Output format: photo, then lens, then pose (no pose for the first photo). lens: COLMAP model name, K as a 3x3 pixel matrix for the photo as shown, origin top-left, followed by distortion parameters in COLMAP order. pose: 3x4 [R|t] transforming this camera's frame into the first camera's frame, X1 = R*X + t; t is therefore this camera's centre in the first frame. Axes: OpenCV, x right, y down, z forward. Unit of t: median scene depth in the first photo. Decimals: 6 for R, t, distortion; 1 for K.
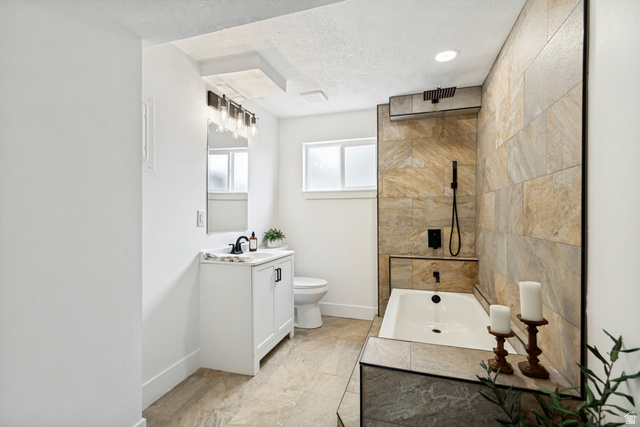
lens RADIAL K [[298.2, 0, 315.7], [0, 298.2, 217.7], [0, 0, 1]] dist [0.007809, -0.000765]
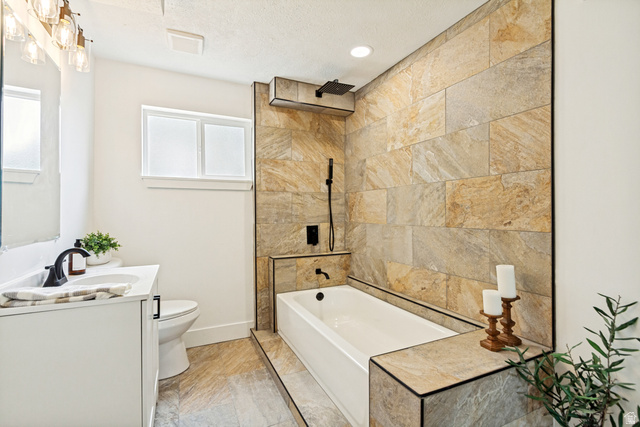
lens RADIAL K [[298.2, 0, 322.3], [0, 298.2, 213.0], [0, 0, 1]] dist [0.007809, -0.000765]
pose [[0.723650, -0.001214, 0.690166, -0.261459], [0.008645, 0.999936, -0.007304, 0.005359], [-0.690113, 0.011252, 0.723614, 0.275527]]
